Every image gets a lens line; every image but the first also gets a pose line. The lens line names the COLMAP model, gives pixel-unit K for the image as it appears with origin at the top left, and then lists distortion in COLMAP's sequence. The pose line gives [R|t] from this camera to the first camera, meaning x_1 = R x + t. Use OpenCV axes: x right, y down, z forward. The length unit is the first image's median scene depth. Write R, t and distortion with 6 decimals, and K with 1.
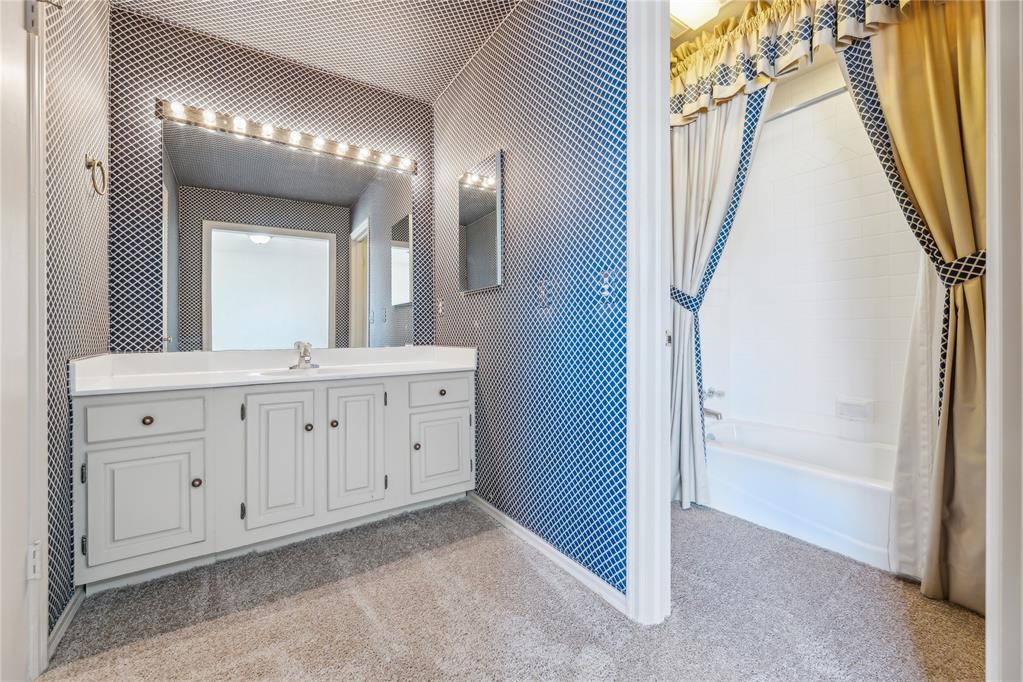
lens RADIAL K [[416.0, 0, 512.4], [0, 416.0, 340.1], [0, 0, 1]] dist [0.007526, -0.000177]
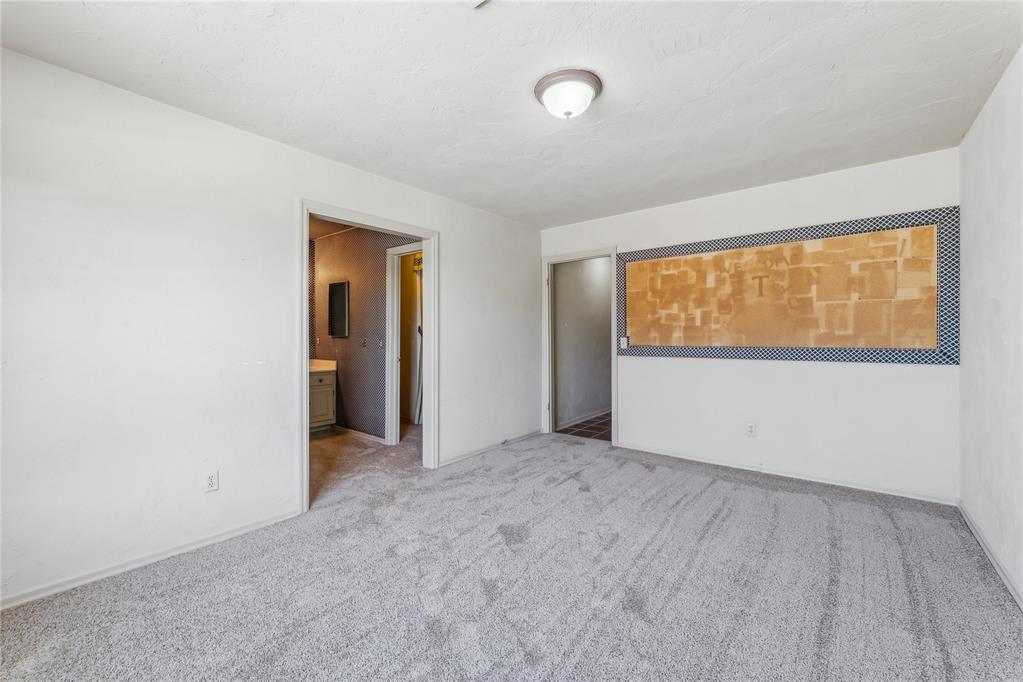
lens RADIAL K [[416.0, 0, 508.3], [0, 416.0, 338.1], [0, 0, 1]] dist [0.007526, -0.000177]
pose [[0.956100, 0.008041, 0.292931, 0.155010], [-0.005365, 0.999936, -0.009940, -0.097974], [-0.292992, 0.007932, 0.956082, -1.573960]]
